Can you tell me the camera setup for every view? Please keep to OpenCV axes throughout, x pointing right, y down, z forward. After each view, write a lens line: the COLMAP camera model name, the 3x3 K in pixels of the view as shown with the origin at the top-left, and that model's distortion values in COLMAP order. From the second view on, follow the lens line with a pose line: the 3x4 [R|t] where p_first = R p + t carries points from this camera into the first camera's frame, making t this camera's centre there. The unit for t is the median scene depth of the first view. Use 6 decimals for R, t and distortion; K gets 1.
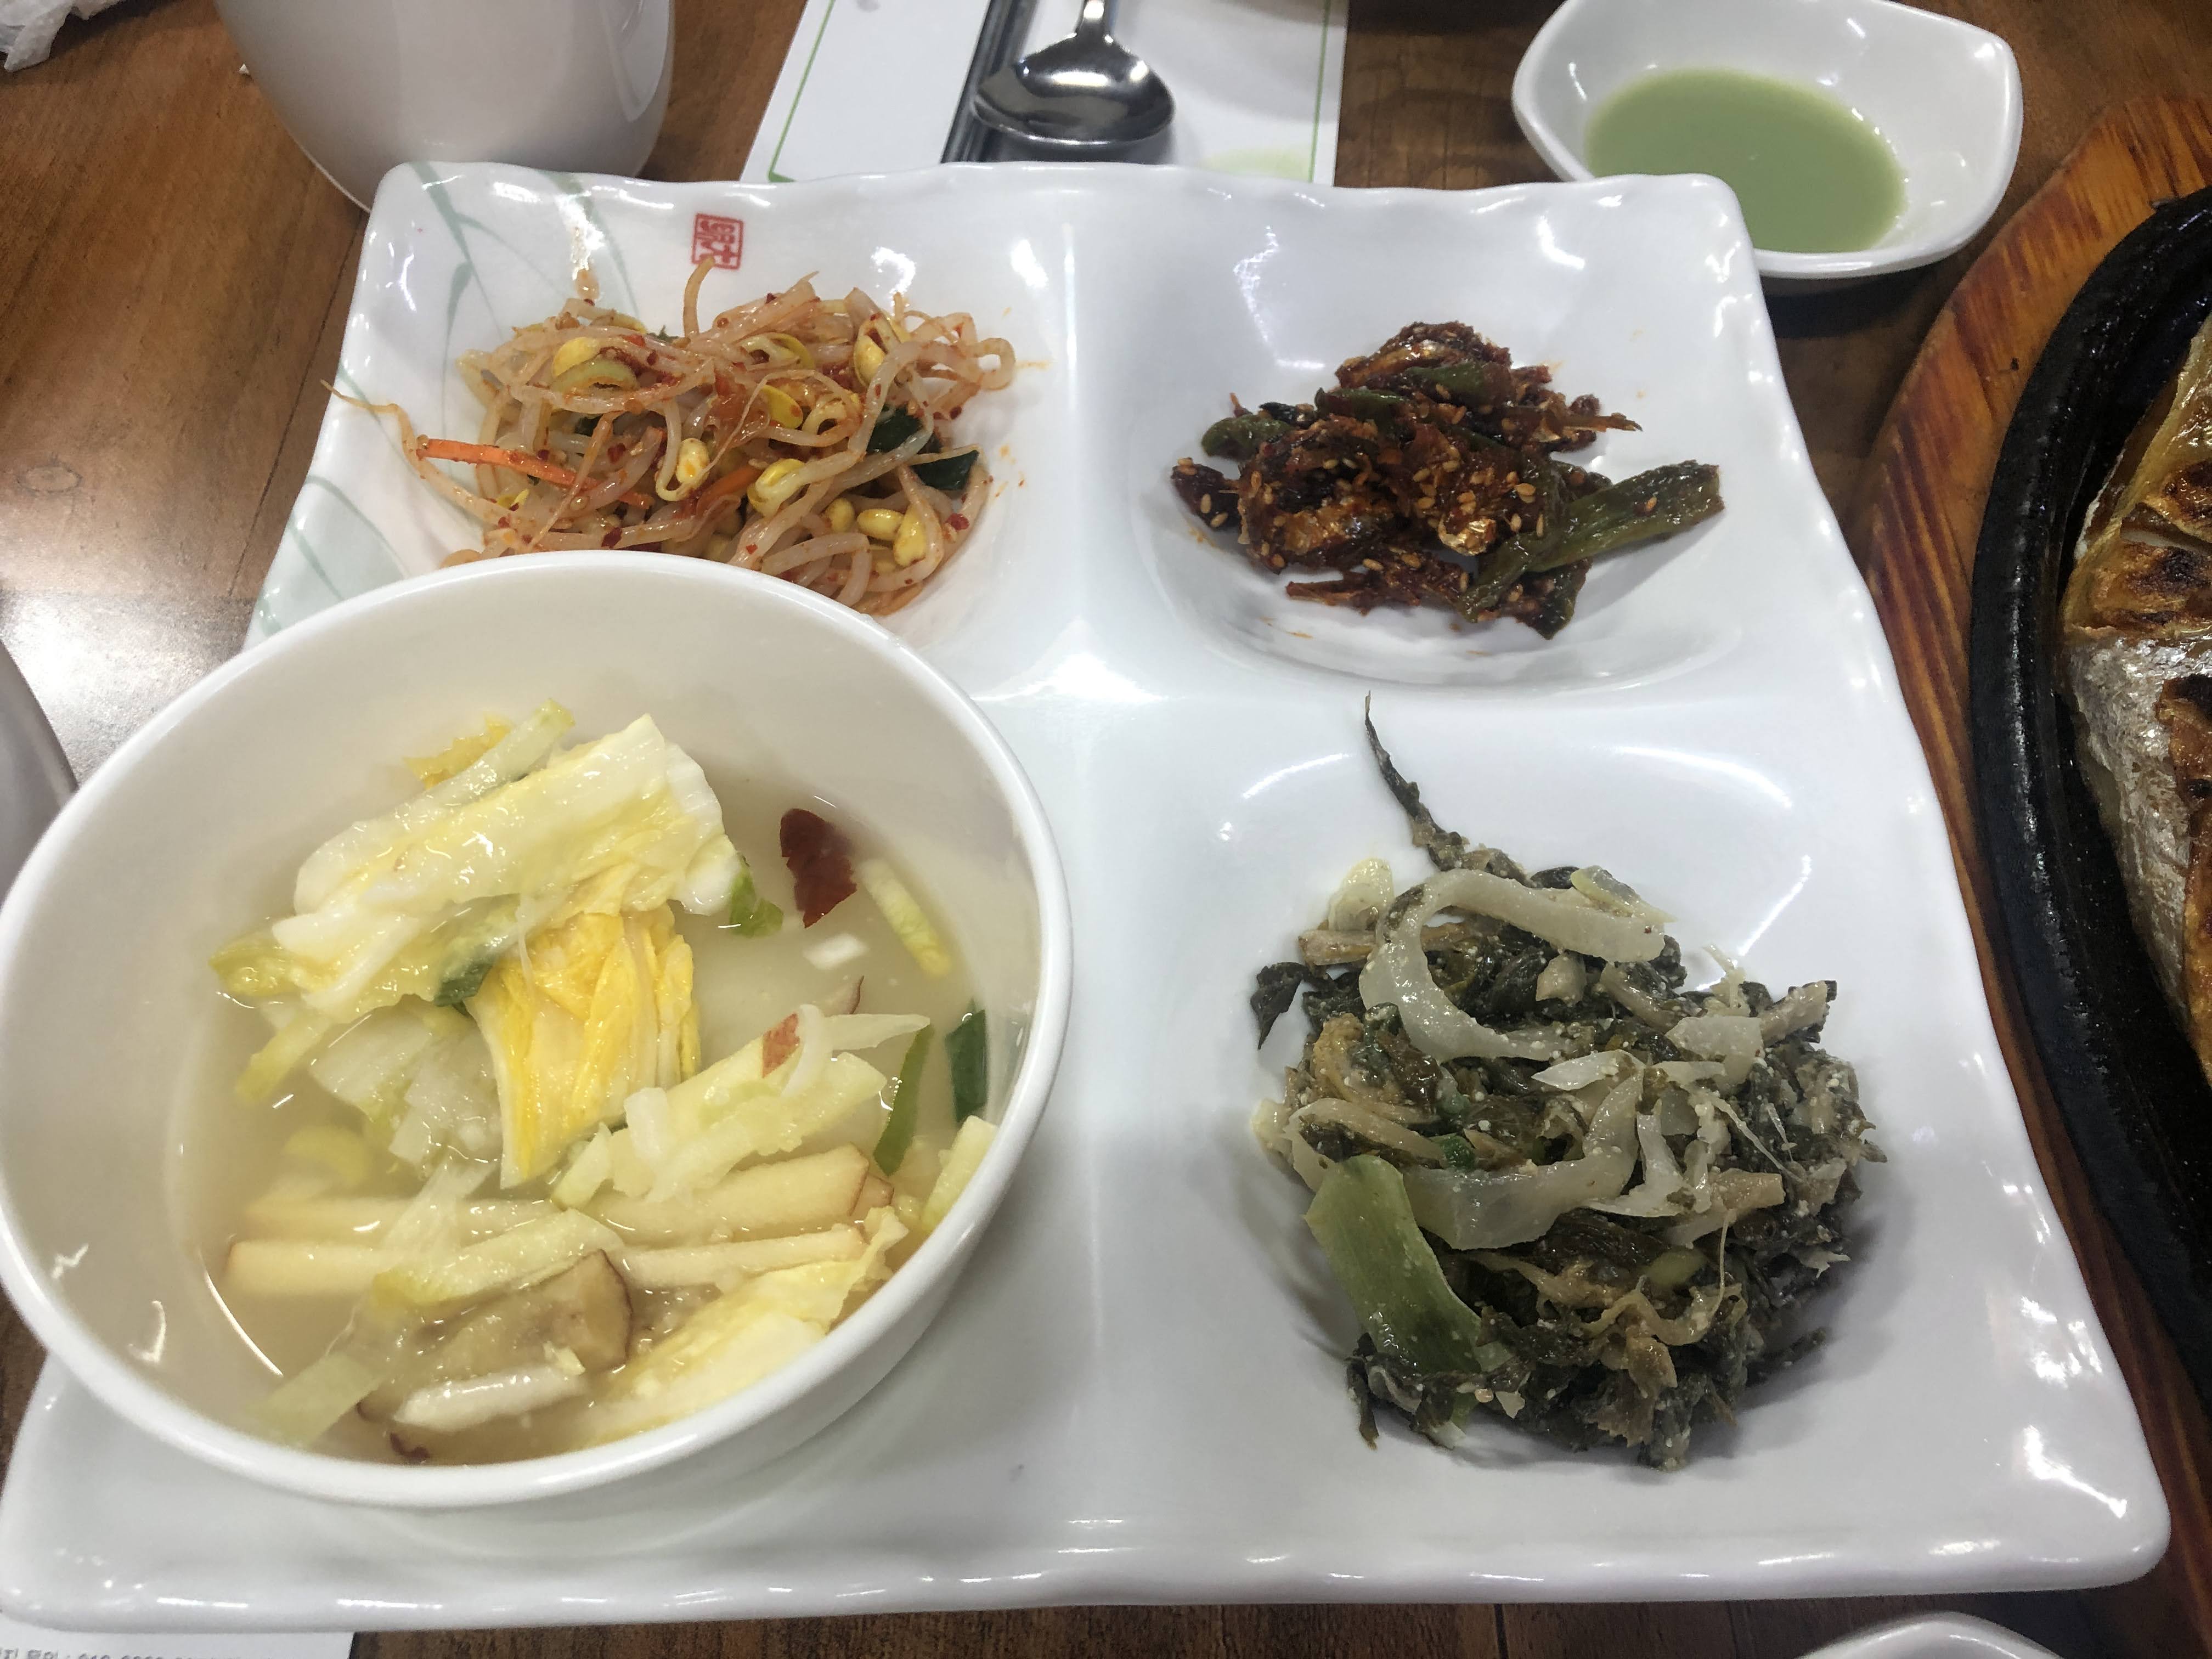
lens RADIAL K [[1774.0, 0, 1106.0], [0, 1774.0, 829.5], [0, 0, 1]] dist [0.008638, -0.001228]
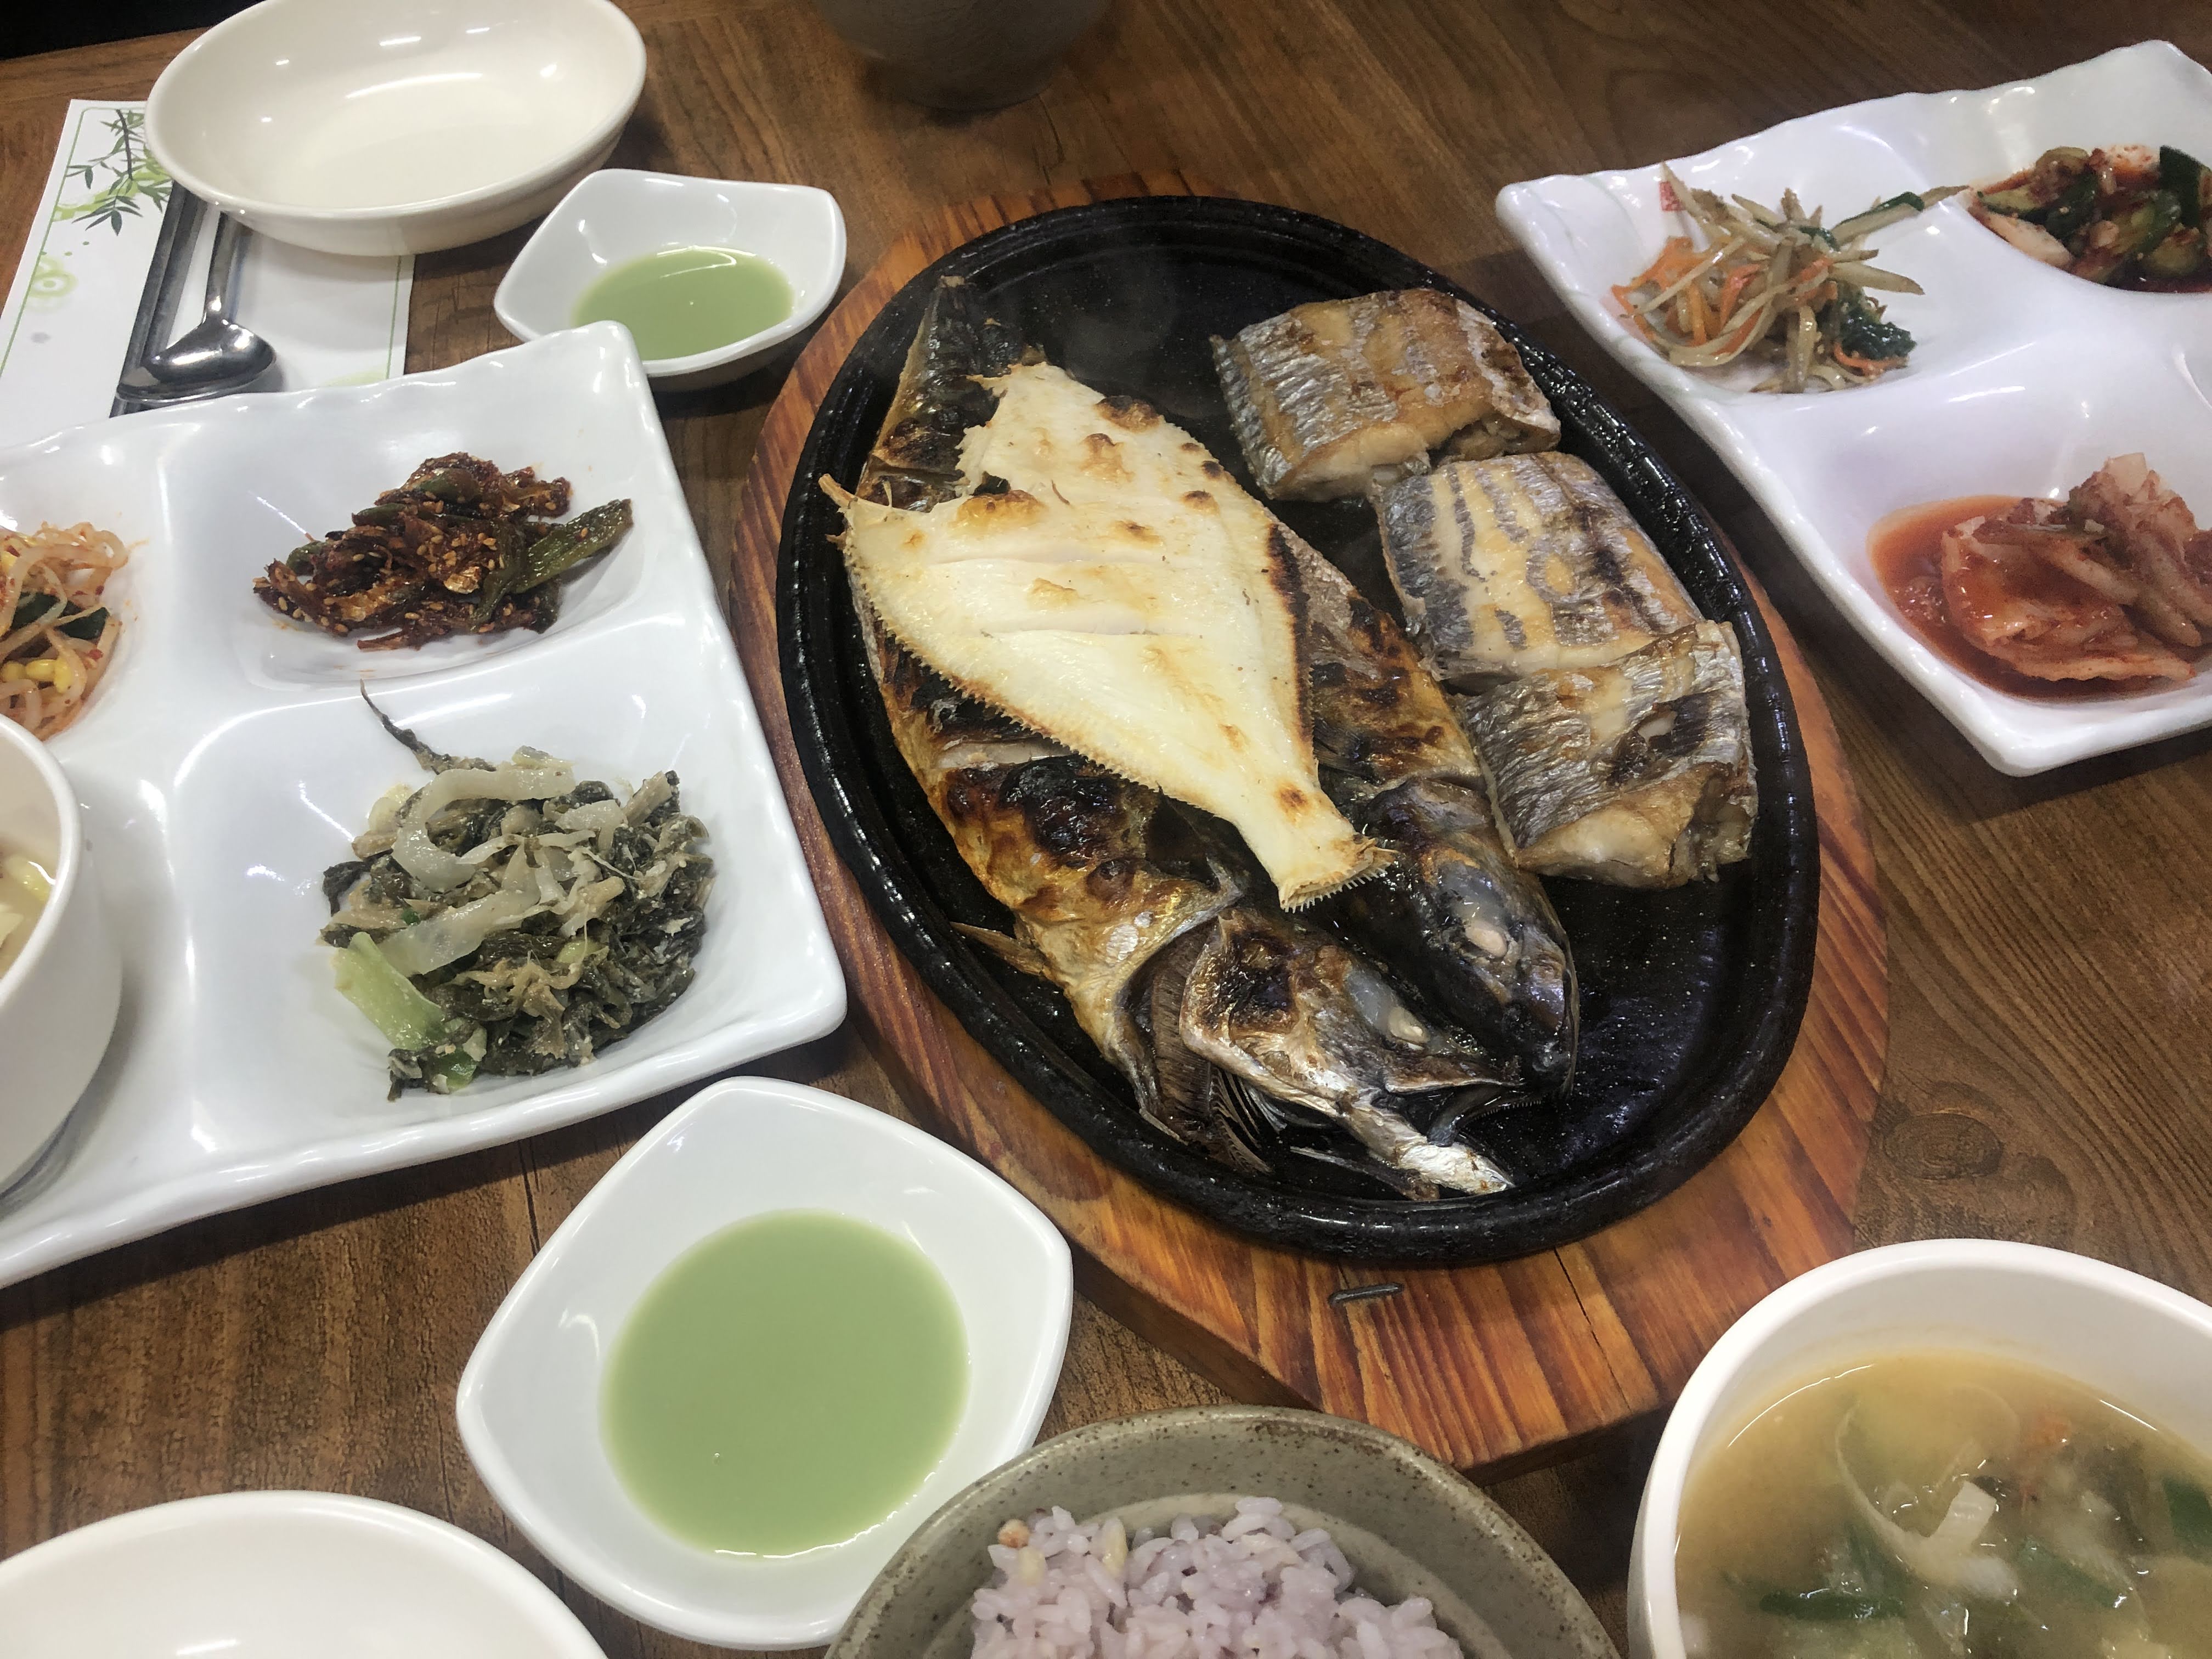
lens RADIAL K [[1792.0, 0, 1106.0], [0, 1792.0, 829.5], [0, 0, 1]] dist [-0.008285, 0.073300]
pose [[0.951068, -0.267642, 0.154395, 0.437692], [0.283842, 0.954220, -0.094325, 0.338280], [-0.122081, 0.133533, 0.983496, -0.537377]]
